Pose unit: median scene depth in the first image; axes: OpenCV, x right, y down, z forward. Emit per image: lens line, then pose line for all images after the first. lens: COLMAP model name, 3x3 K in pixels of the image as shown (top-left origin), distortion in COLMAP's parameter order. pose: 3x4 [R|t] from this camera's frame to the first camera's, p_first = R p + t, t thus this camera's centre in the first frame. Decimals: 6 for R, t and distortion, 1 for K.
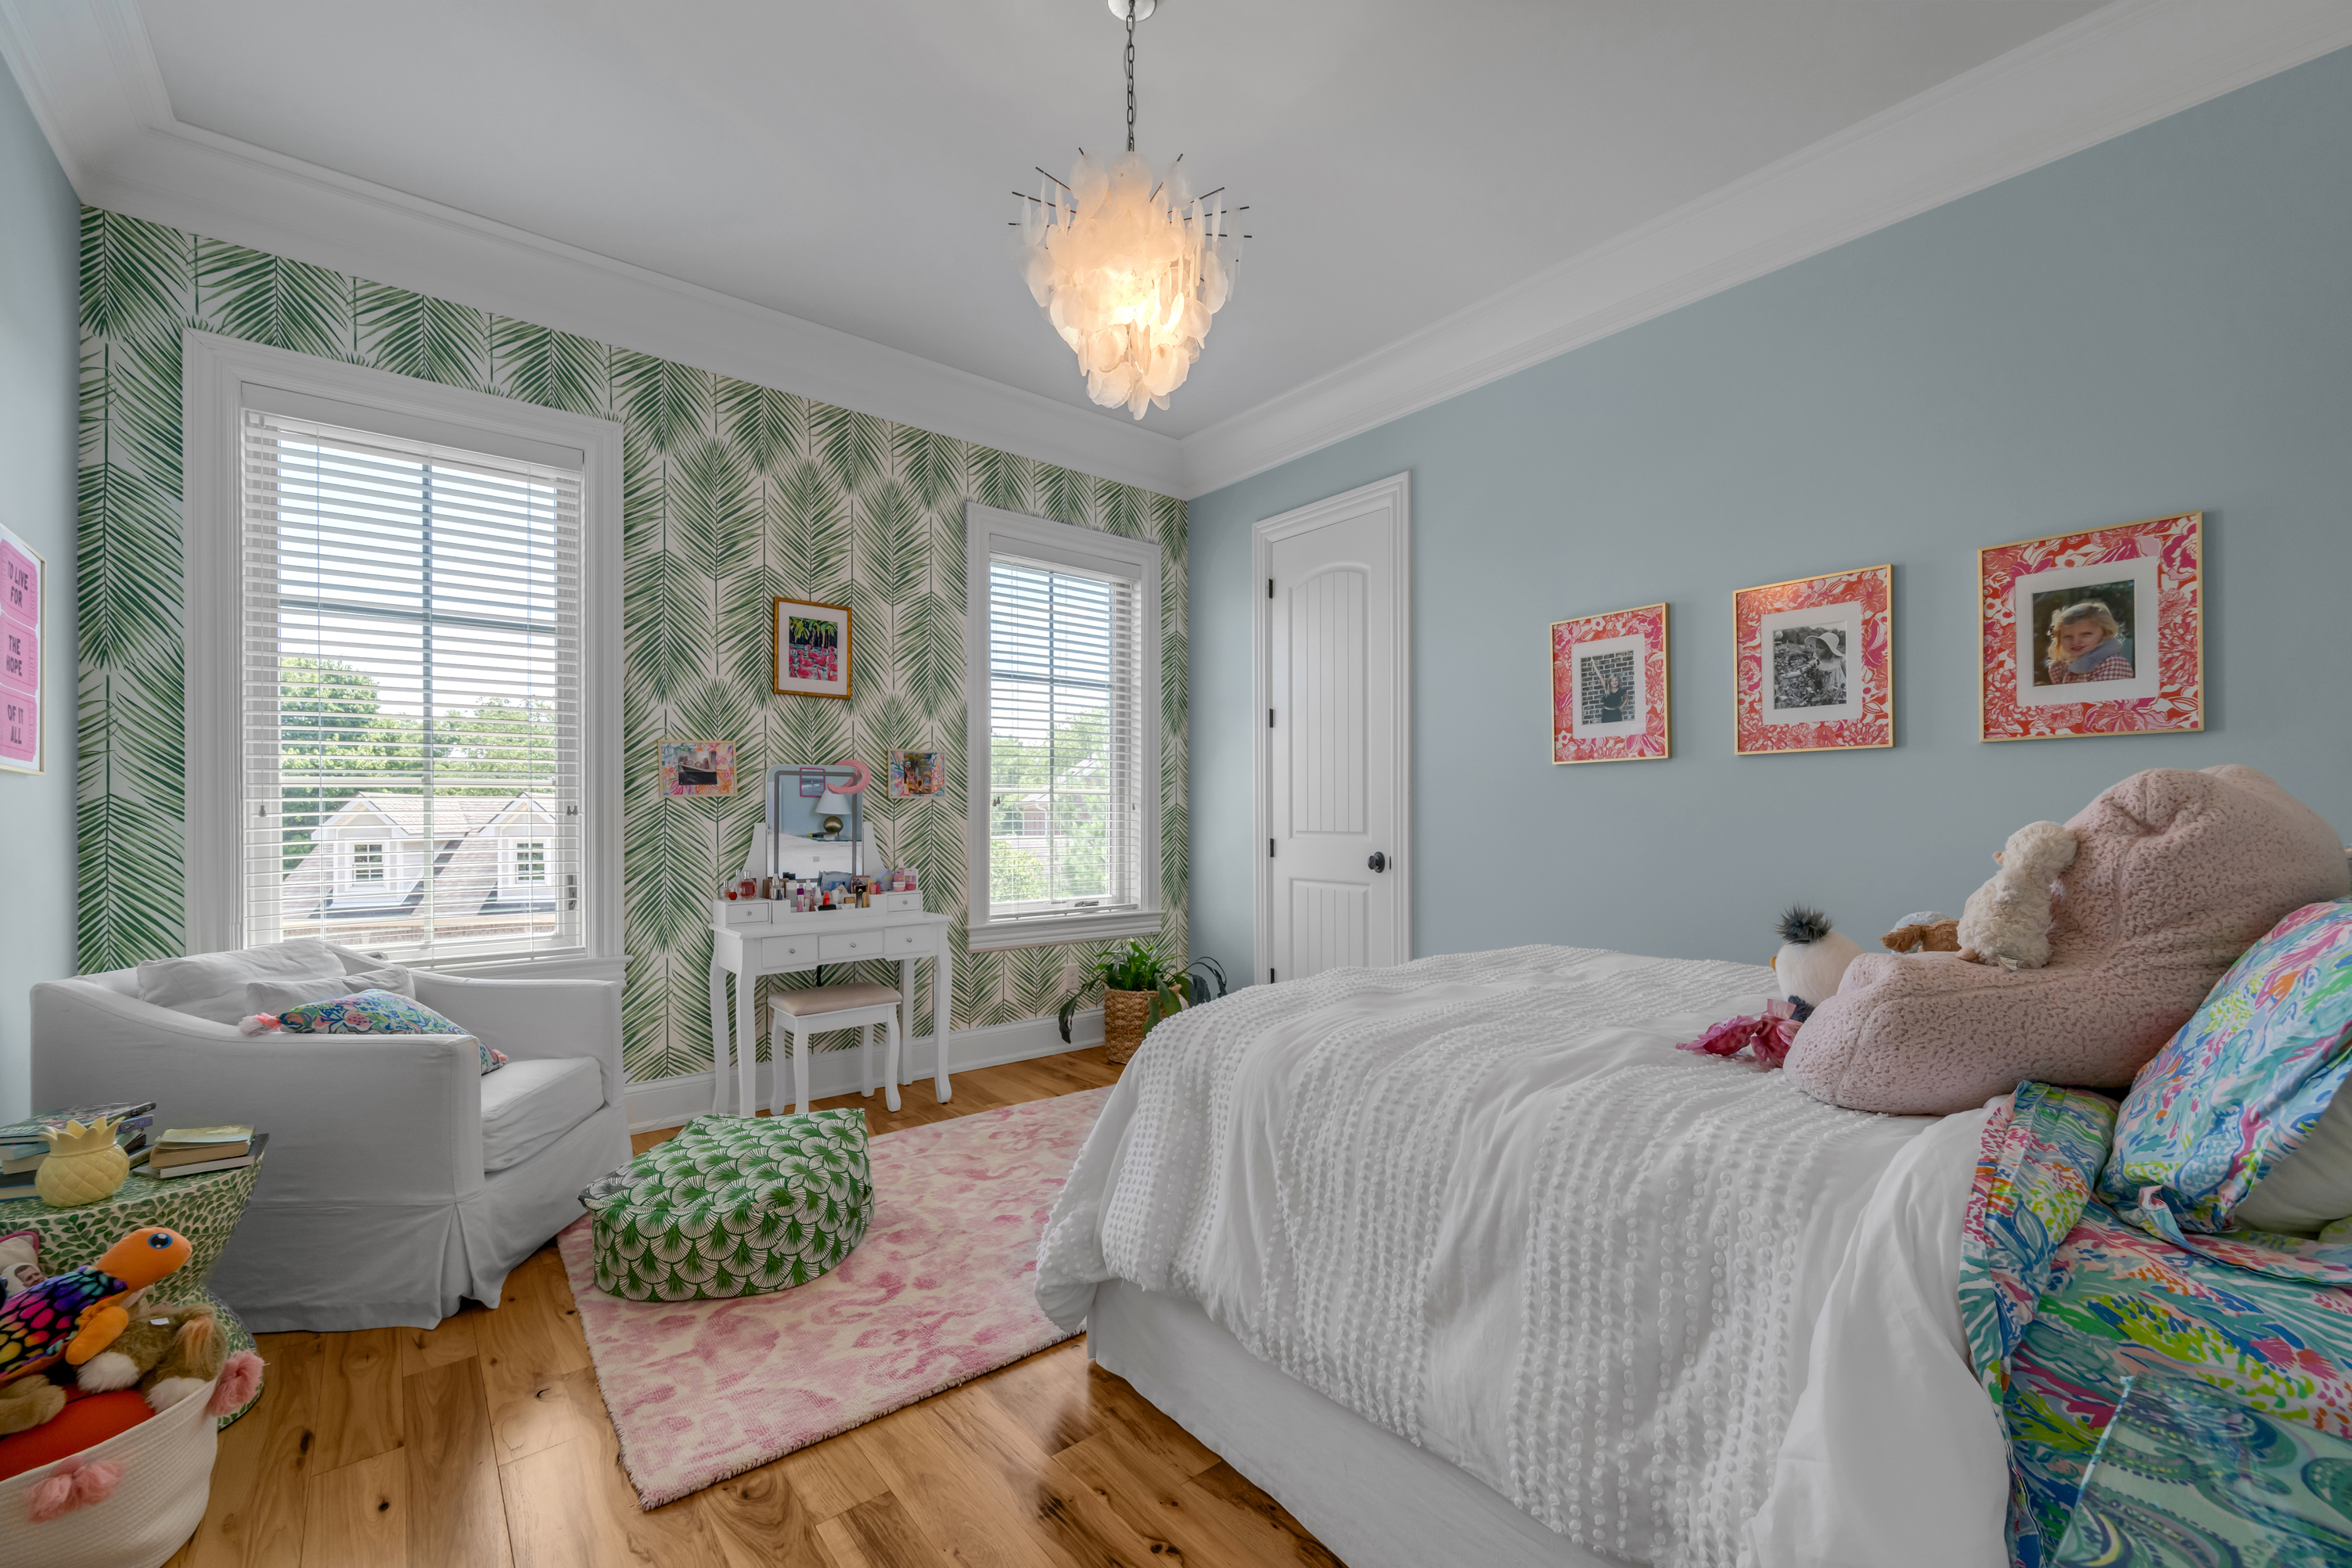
lens RADIAL K [[936.3, 0, 1191.3], [0, 936.3, 818.1], [0, 0, 1]] dist [-0.008362, 0.000842]
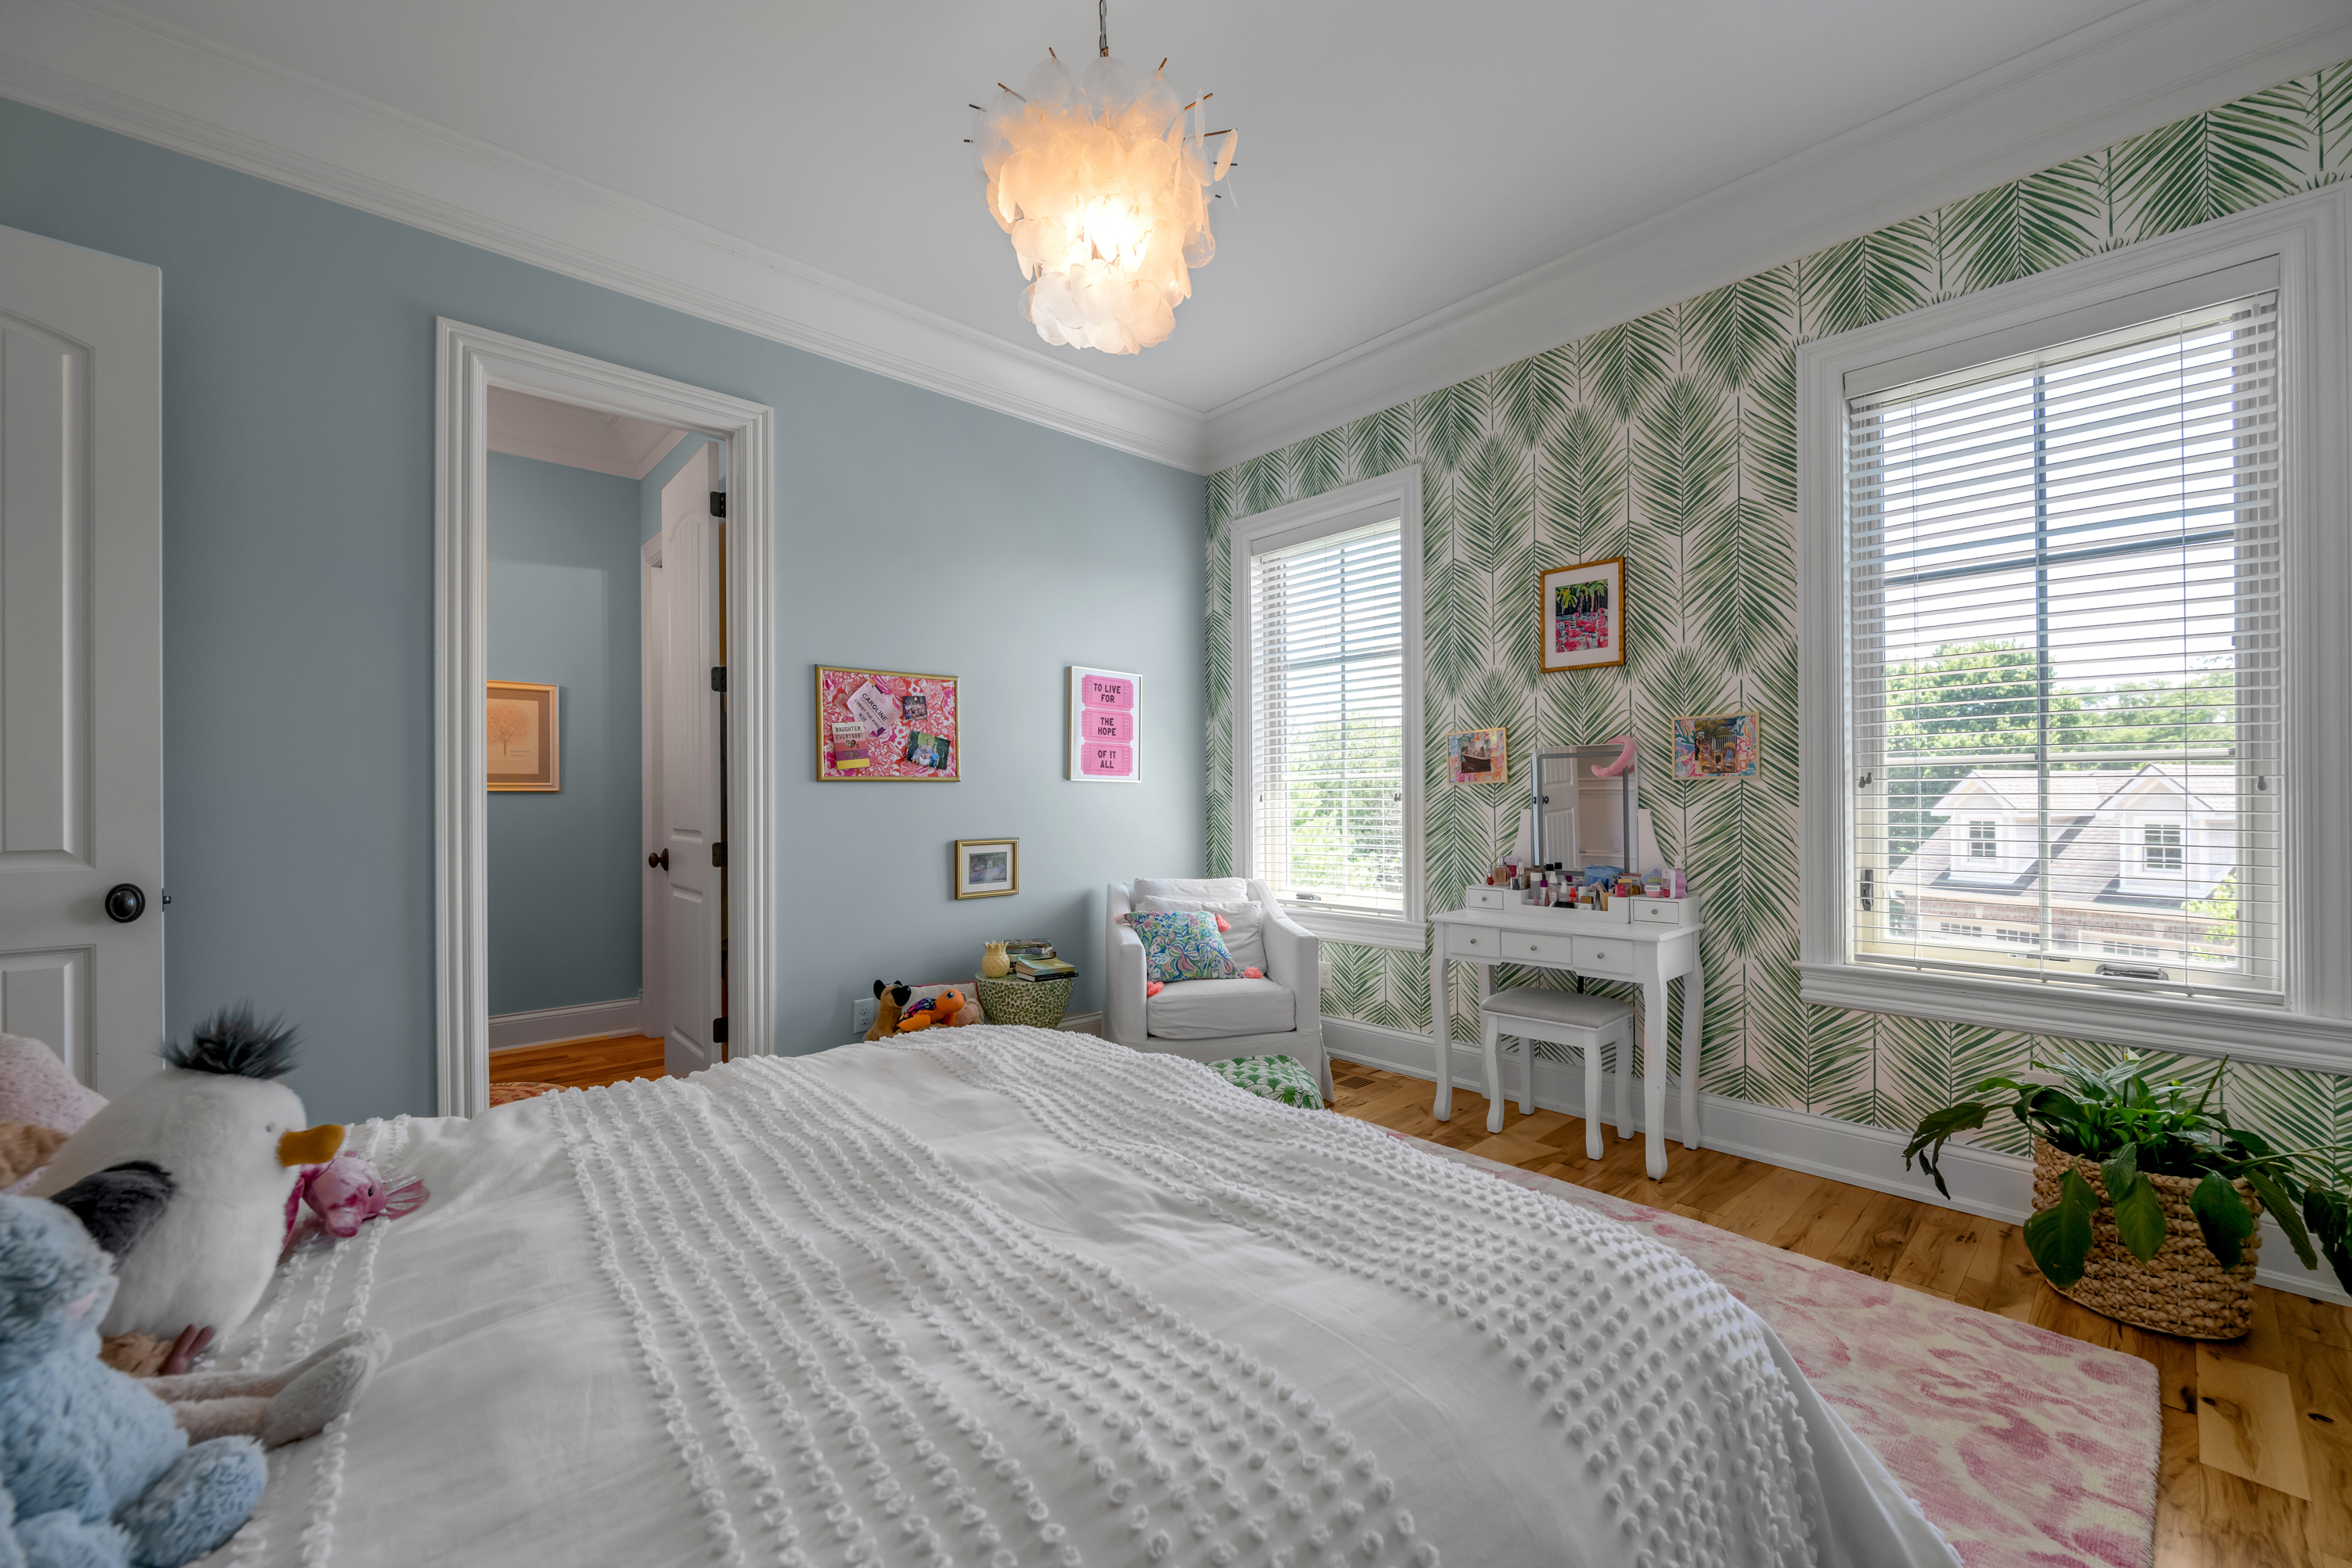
lens RADIAL K [[936.3, 0, 1197.7], [0, 936.3, 805.0], [0, 0, 1]] dist [-0.008362, 0.000842]
pose [[0.063434, 0.007692, -0.997956, 0.460256], [0.001730, 0.999968, 0.007818, -0.007161], [0.997985, -0.002223, 0.063418, 0.565217]]
